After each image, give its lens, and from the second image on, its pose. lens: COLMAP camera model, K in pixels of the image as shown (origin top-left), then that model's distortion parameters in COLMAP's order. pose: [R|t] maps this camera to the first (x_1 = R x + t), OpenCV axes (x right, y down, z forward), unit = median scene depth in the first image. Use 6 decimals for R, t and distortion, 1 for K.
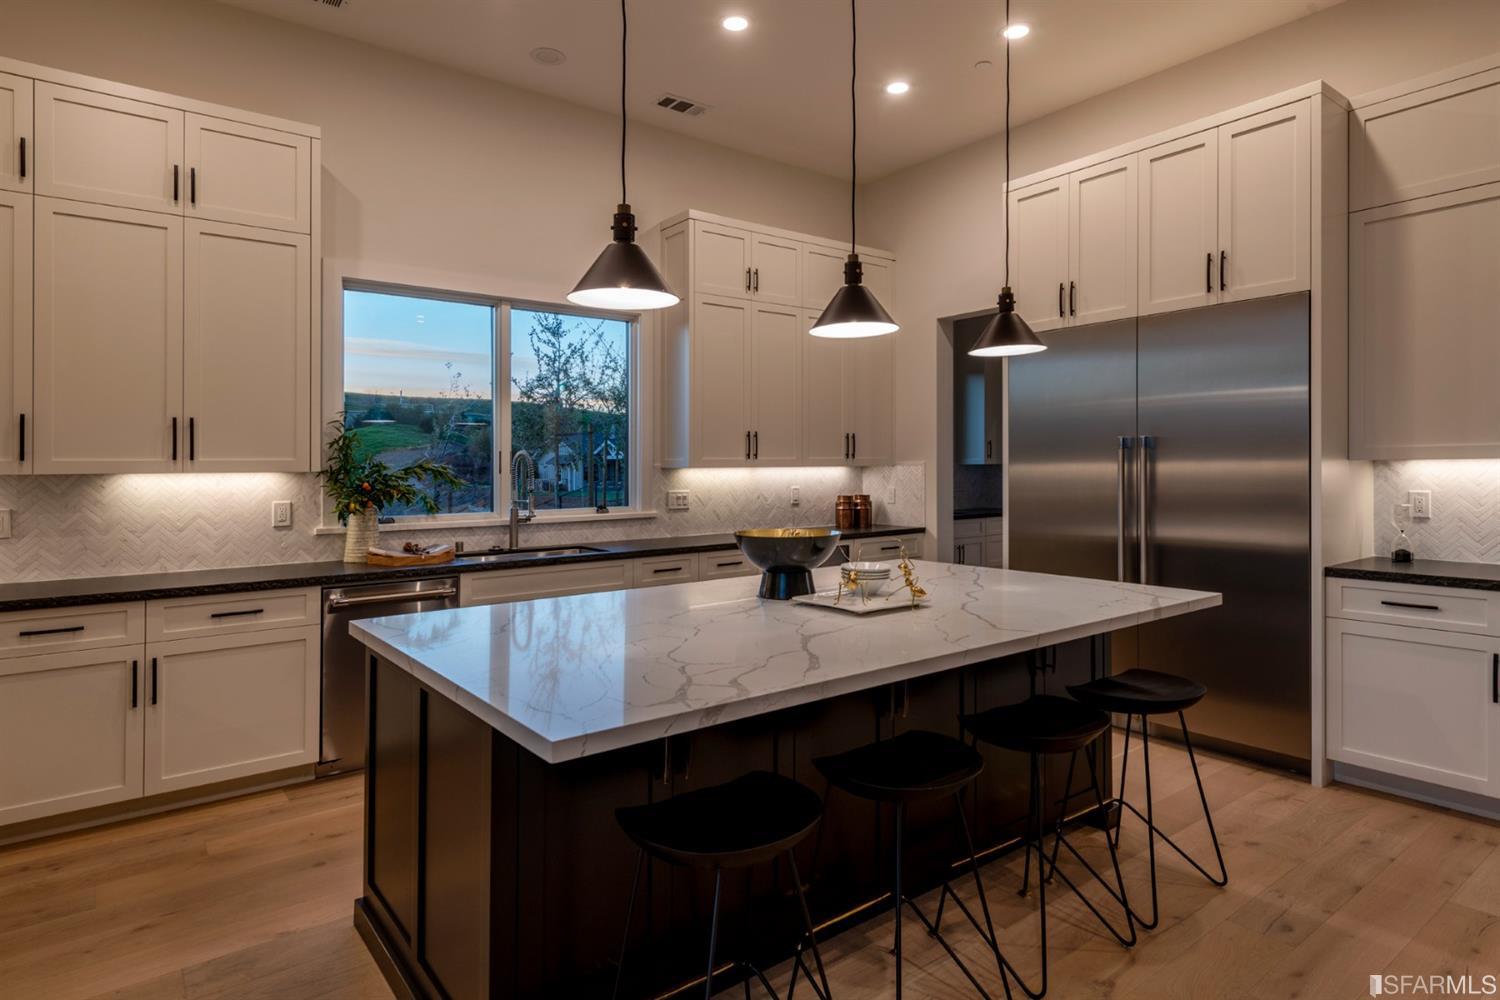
lens RADIAL K [[832.6, 0, 754.3], [0, 832.6, 473.6], [0, 0, 1]] dist [0.010779, -0.000139]
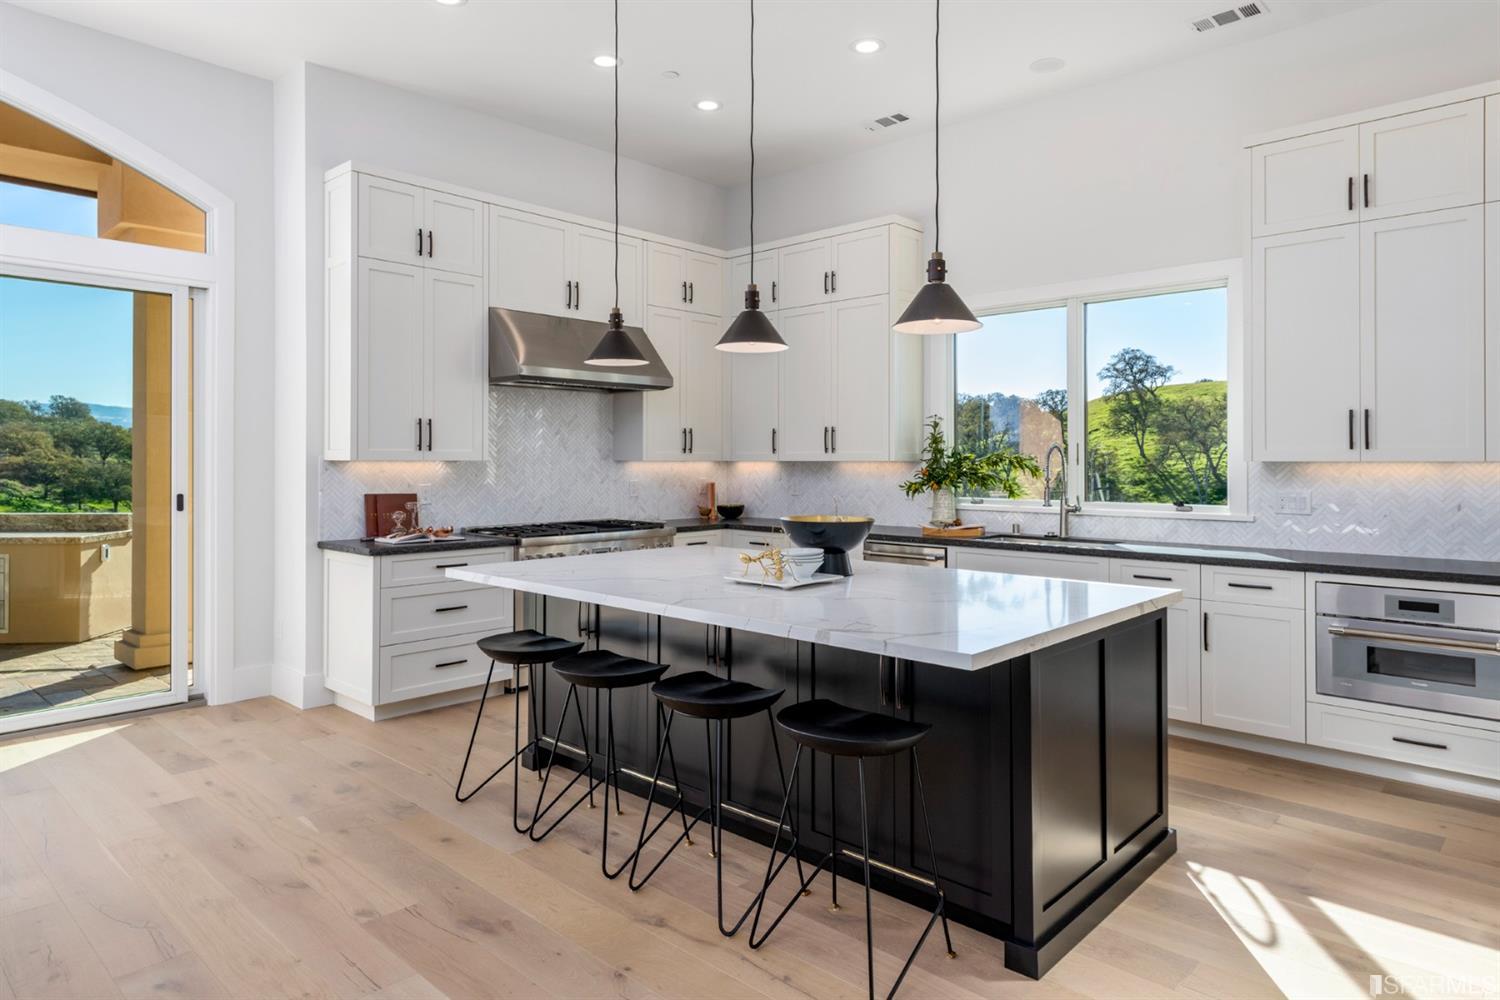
lens RADIAL K [[902.0, 0, 753.9], [0, 902.0, 457.6], [0, 0, 1]] dist [0.013539, 0.000018]
pose [[0.164326, 0.007054, -0.986381, 0.808821], [-0.009550, 0.999939, 0.005560, -0.011854], [0.986360, 0.008506, 0.164383, 0.454287]]
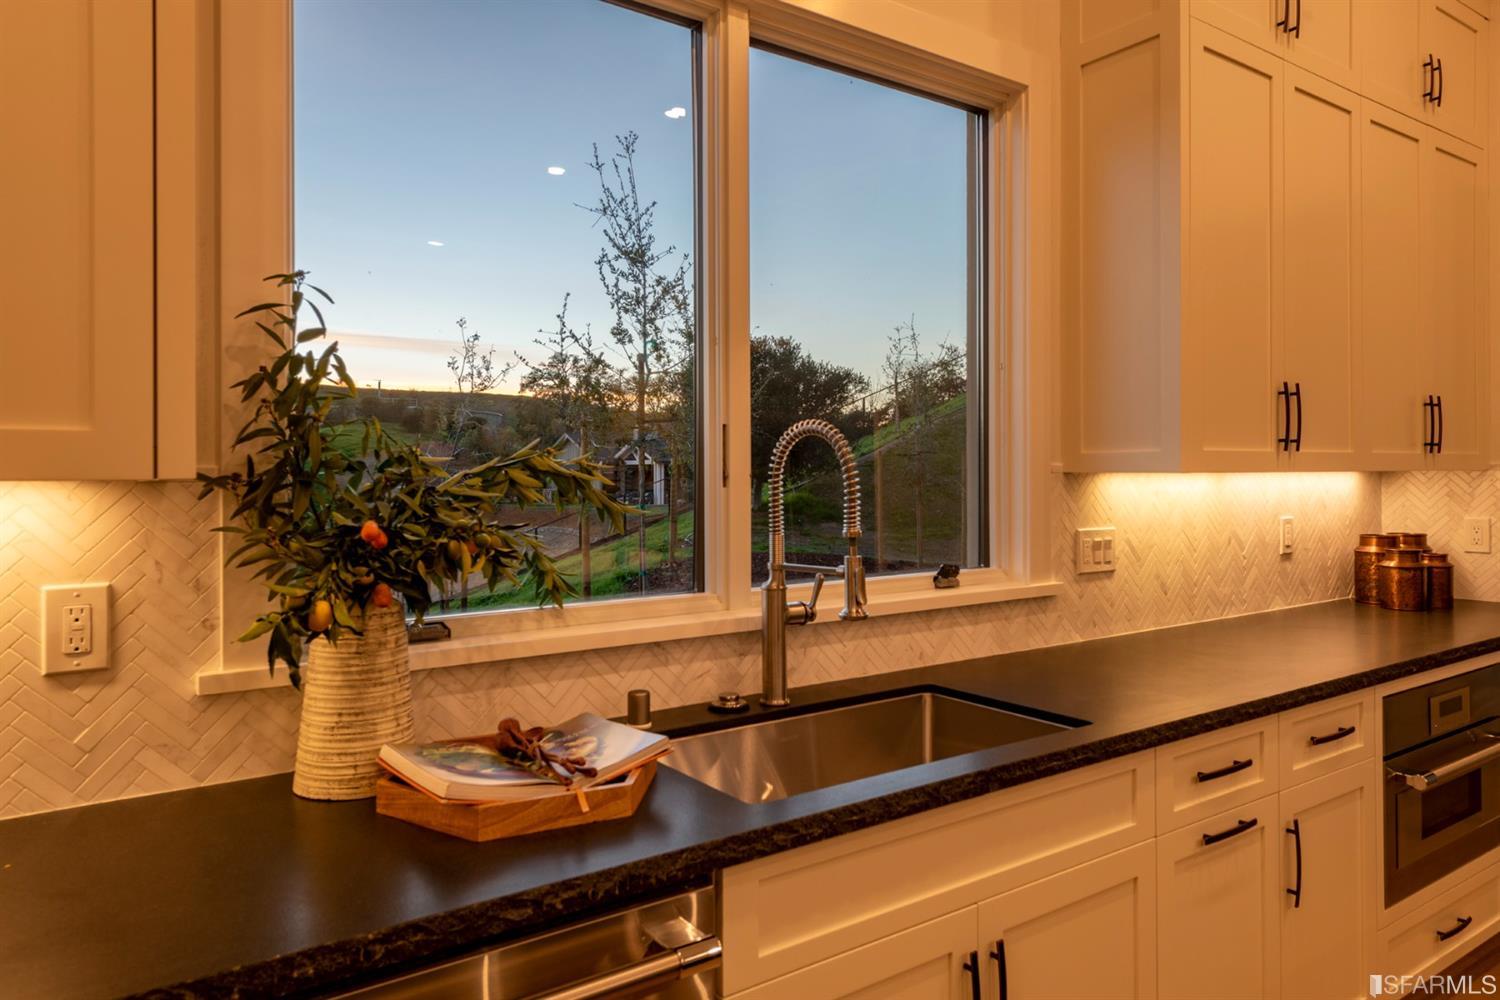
lens RADIAL K [[985.0, 0, 750.0], [0, 985.0, 500.0], [0, 0, 1]] dist [0.018389, -0.002418]
pose [[0.999165, 0.004495, -0.040611, -0.298600], [-0.003795, 0.999843, 0.017297, -0.001609], [0.040682, -0.017129, 0.999025, 0.620597]]
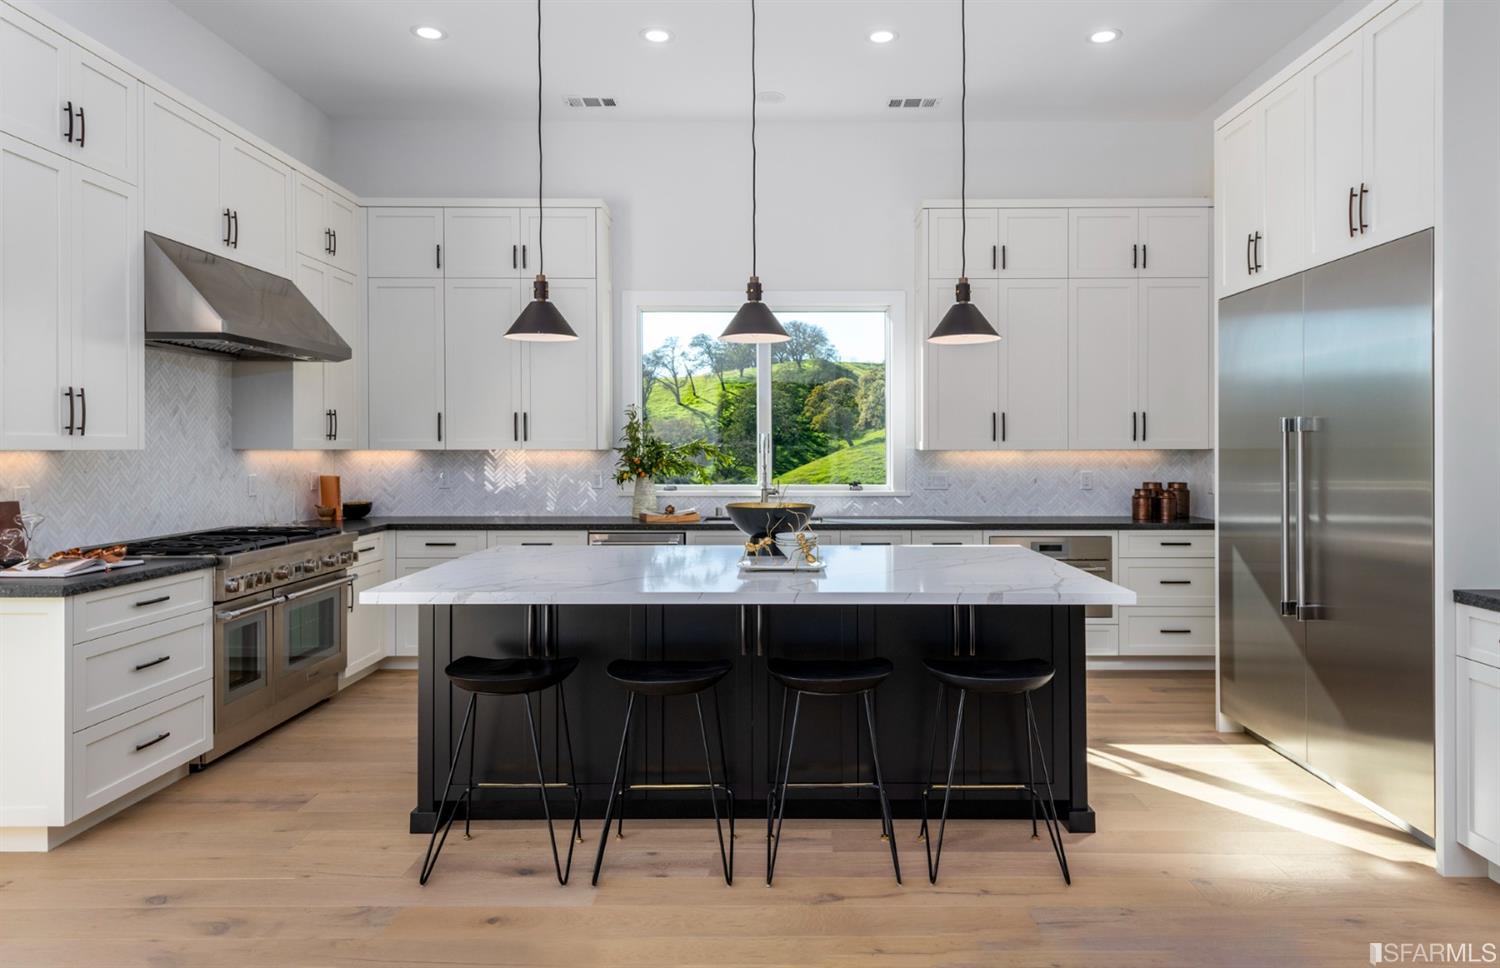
lens RADIAL K [[939.6, 0, 778.0], [0, 939.6, 449.6], [0, 0, 1]] dist [0.014855, -0.002793]
pose [[0.791637, 0.010601, -0.610899, 0.568304], [-0.012321, 0.999923, 0.001386, -0.006550], [0.610867, 0.006430, 0.791707, -0.043412]]
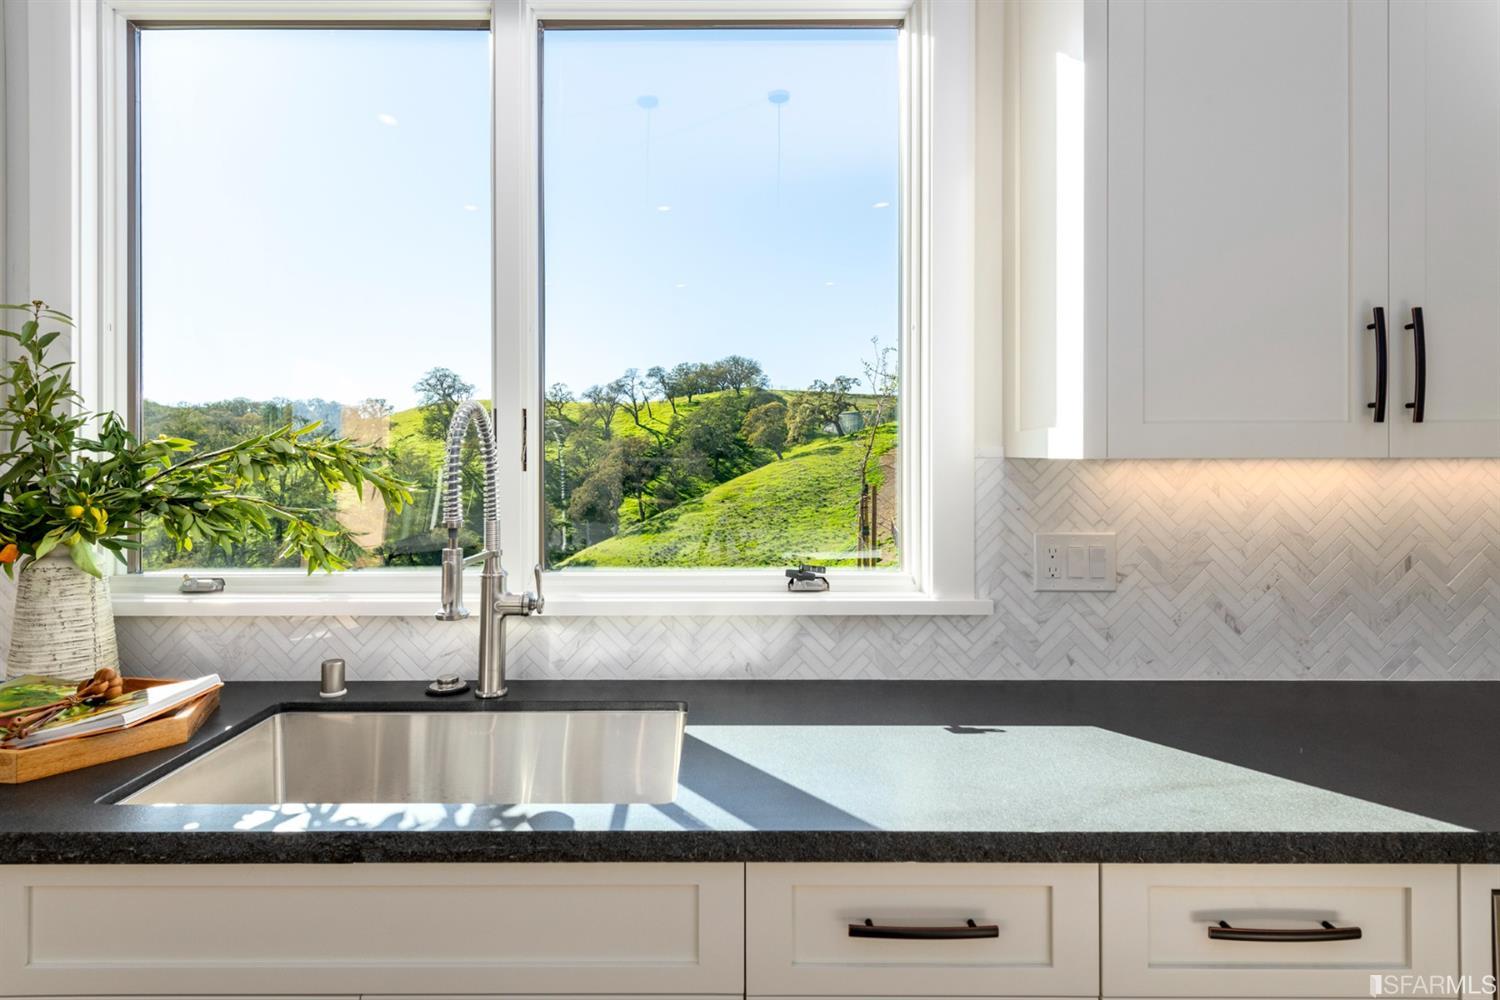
lens RADIAL K [[765.3, 0, 719.2], [0, 765.3, 460.5], [0, 0, 1]] dist [0.003320, 0.001014]
pose [[0.789740, 0.007311, -0.613399, -0.026155], [-0.010105, 0.999948, -0.001092, -0.004567], [0.613359, 0.007061, 0.789773, 0.857219]]
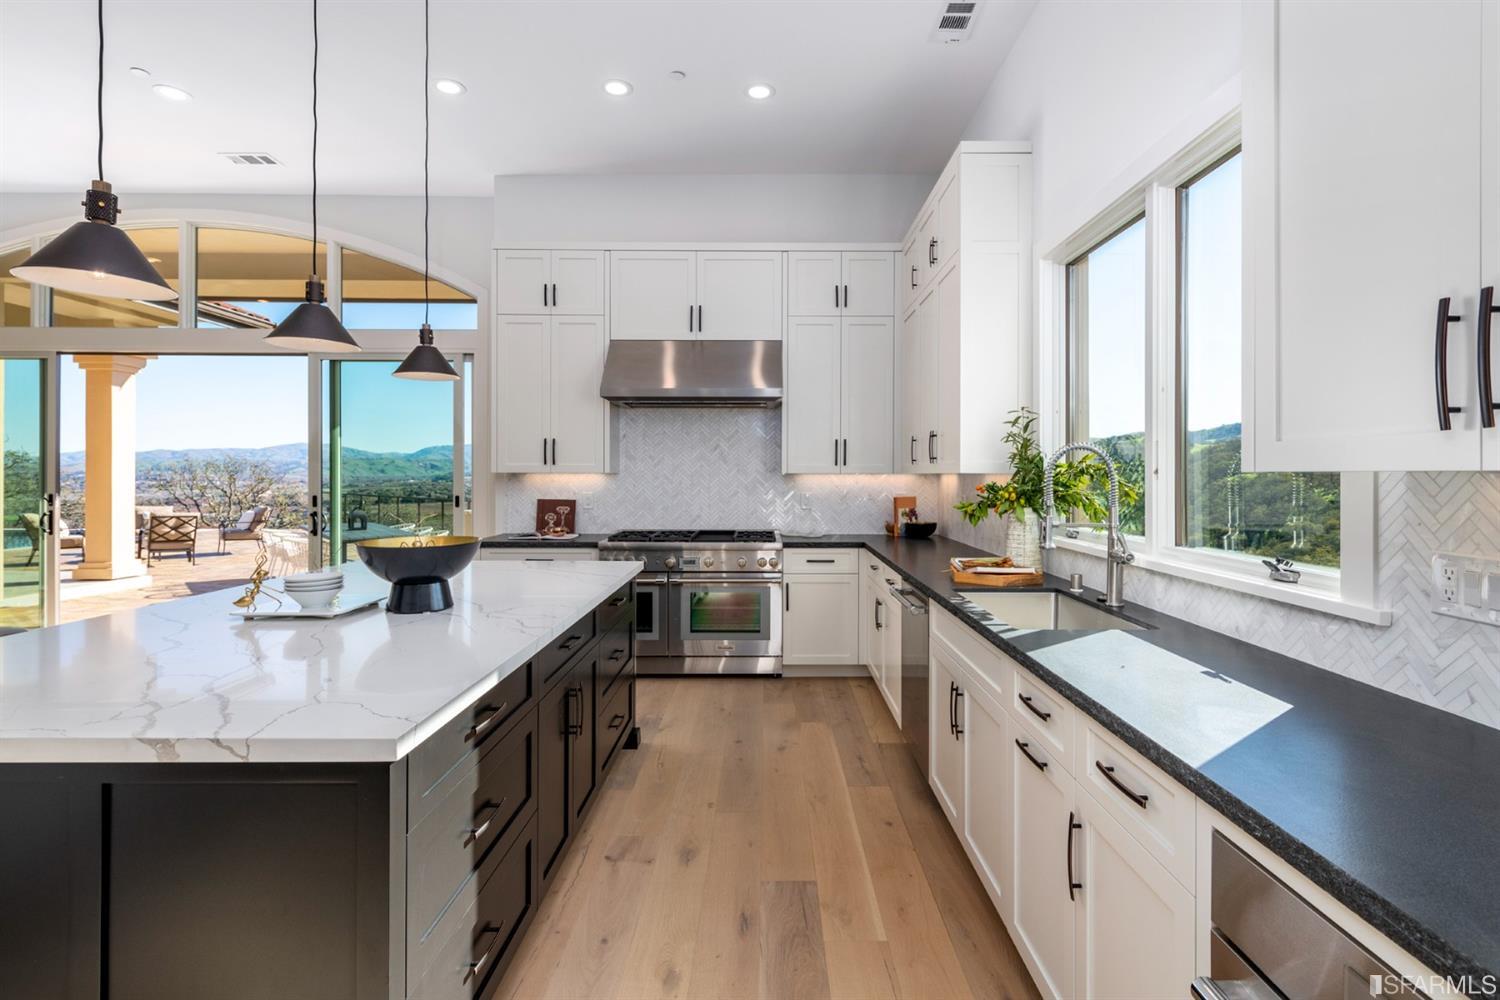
lens RADIAL K [[722.5, 0, 769.3], [0, 722.5, 471.0], [0, 0, 1]] dist [0.001529, 0.000206]
pose [[-0.603700, 0.006057, -0.797189, 0.294232], [-0.000542, 0.999968, 0.008008, -0.009879], [0.797211, 0.005266, -0.603677, 1.183862]]
